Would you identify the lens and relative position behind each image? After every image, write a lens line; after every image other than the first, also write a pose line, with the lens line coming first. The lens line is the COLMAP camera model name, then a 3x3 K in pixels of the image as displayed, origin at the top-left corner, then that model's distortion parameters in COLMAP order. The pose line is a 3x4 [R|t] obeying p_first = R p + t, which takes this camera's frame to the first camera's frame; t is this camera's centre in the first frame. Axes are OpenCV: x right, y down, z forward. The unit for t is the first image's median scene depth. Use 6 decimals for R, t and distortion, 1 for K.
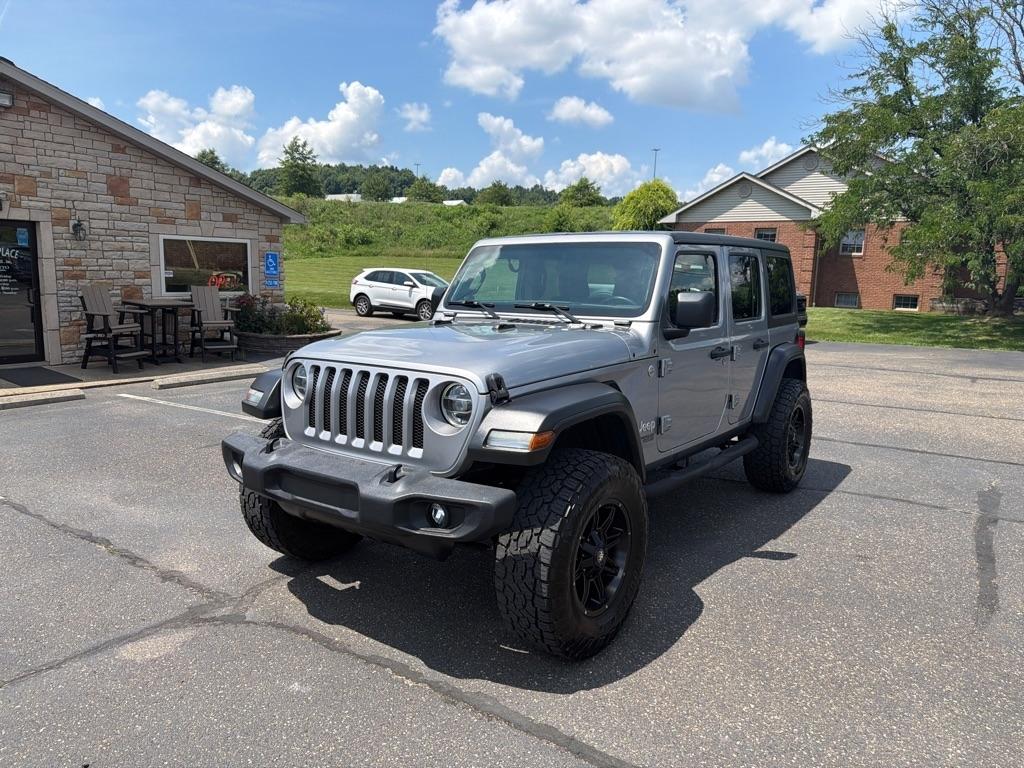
lens RADIAL K [[729.3, 0, 514.4], [0, 729.3, 383.8], [0, 0, 1]] dist [0.005292, -0.010096]
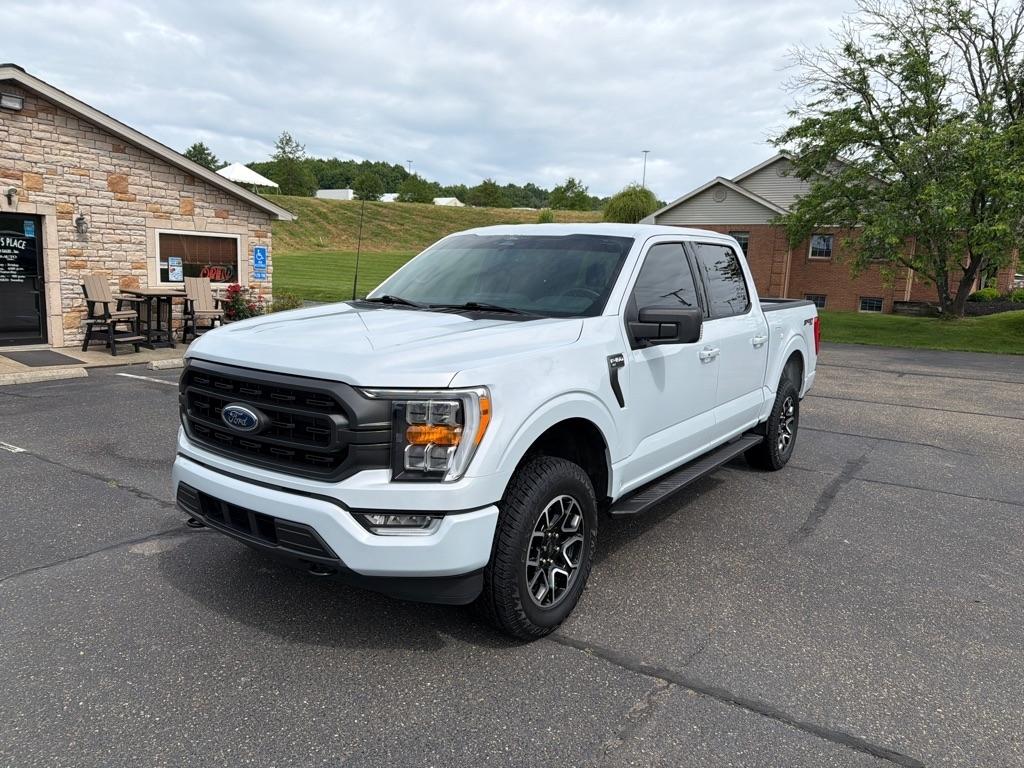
lens RADIAL K [[729.3, 0, 514.4], [0, 729.3, 383.8], [0, 0, 1]] dist [0.005292, -0.010096]
pose [[0.999811, 0.015290, 0.012047, 0.034732], [-0.015325, 0.999879, 0.002799, 0.013741], [-0.012003, -0.002984, 0.999924, -0.086759]]
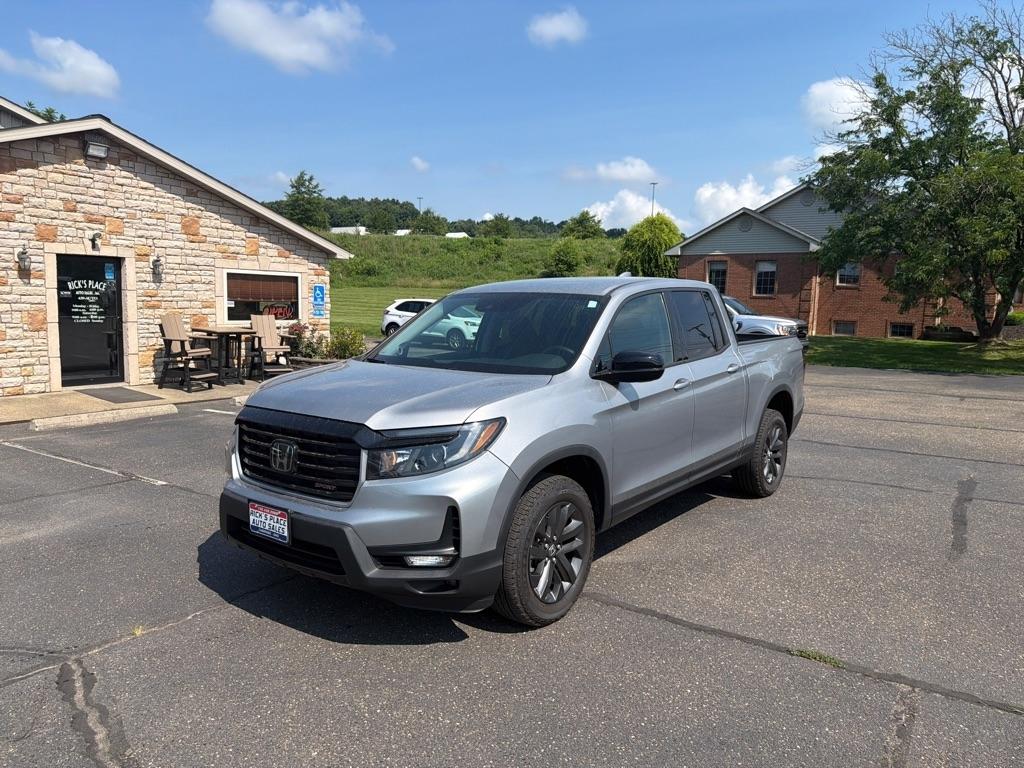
lens RADIAL K [[728.7, 0, 511.2], [0, 728.7, 381.2], [0, 0, 1]] dist [0.033975, -0.047230]
pose [[0.999999, -0.001073, -0.001298, -0.050454], [0.001014, 0.999008, -0.044519, 0.016897], [0.001344, 0.044517, 0.999008, -0.107245]]
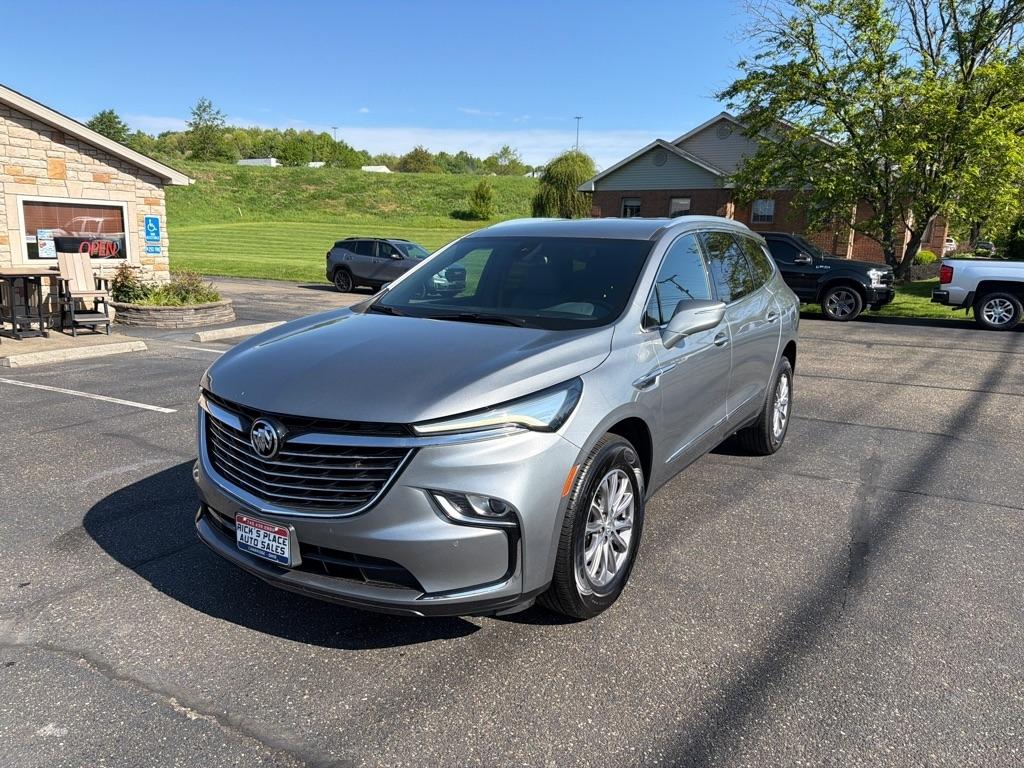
lens RADIAL K [[729.3, 0, 514.4], [0, 729.3, 383.8], [0, 0, 1]] dist [0.005292, -0.010096]
pose [[0.995145, -0.016768, 0.096979, 0.036151], [0.012751, 0.999041, 0.041895, -0.001239], [-0.097588, -0.040455, 0.994404, 0.033502]]
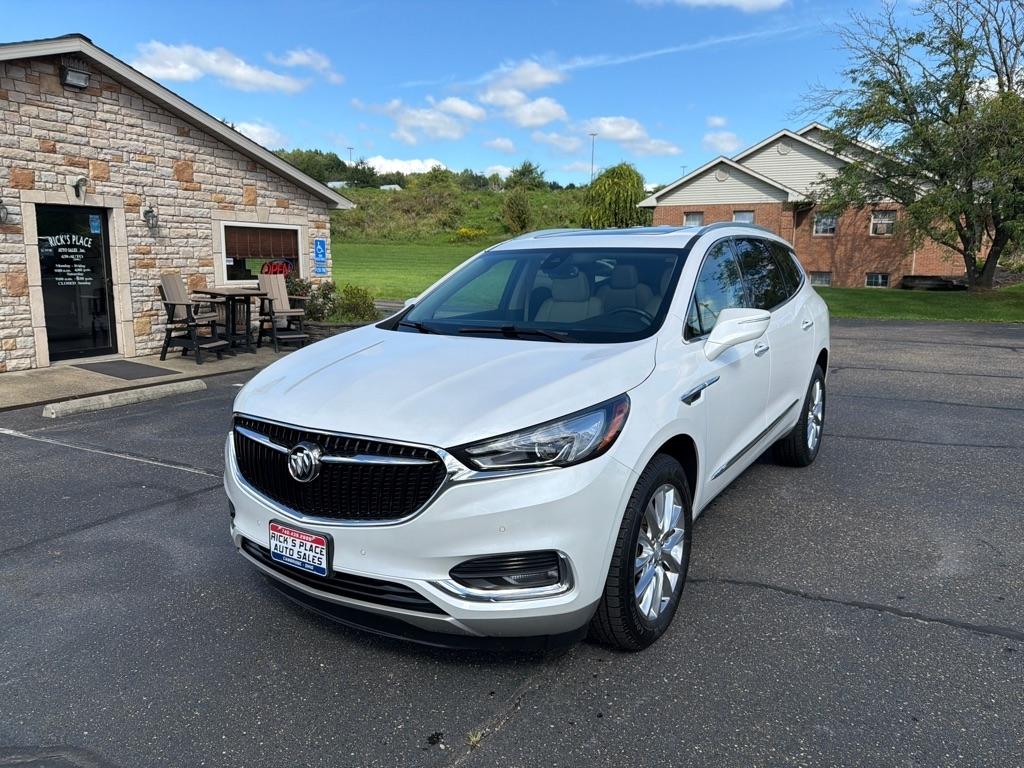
lens RADIAL K [[730.3, 0, 509.7], [0, 730.3, 382.6], [0, 0, 1]] dist [0.013120, -0.020163]
pose [[0.995348, -0.028966, 0.091891, -0.207288], [0.027362, 0.999451, 0.018669, 0.002924], [-0.092381, -0.016068, 0.995594, -0.007902]]
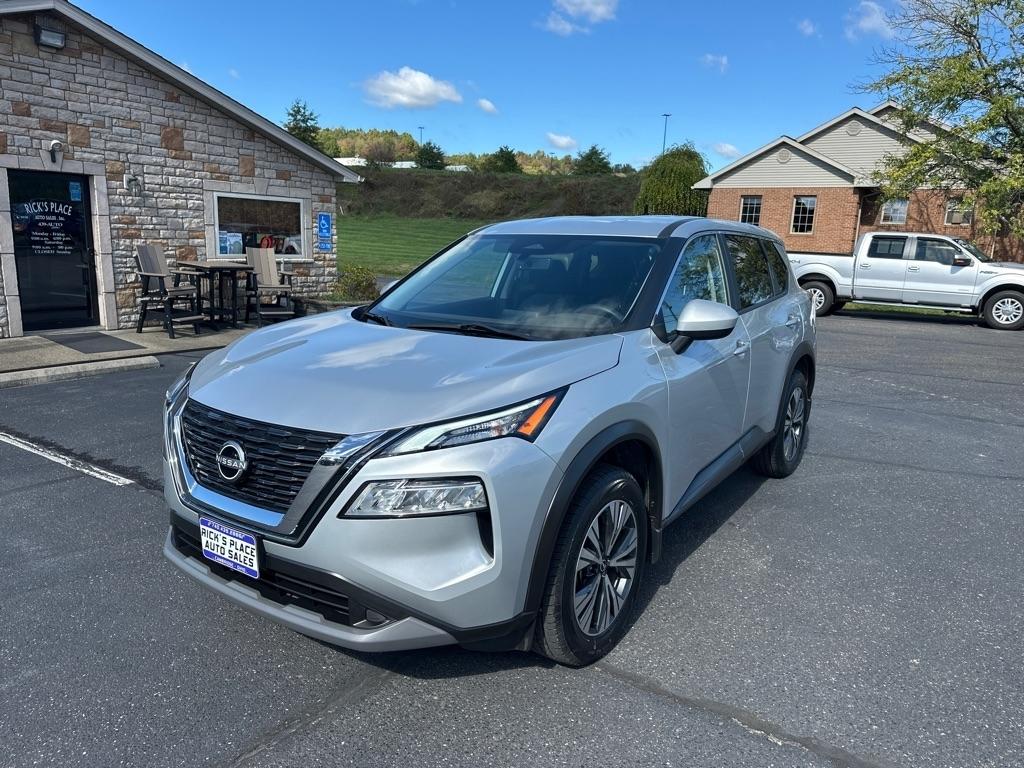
lens RADIAL K [[723.8, 0, 509.0], [0, 723.8, 393.4], [0, 0, 1]] dist [0.010322, -0.016325]
pose [[0.999937, 0.011222, -0.000915, -0.106404], [-0.011152, 0.998349, 0.056352, -0.002186], [0.001545, -0.056338, 0.998411, 0.056342]]
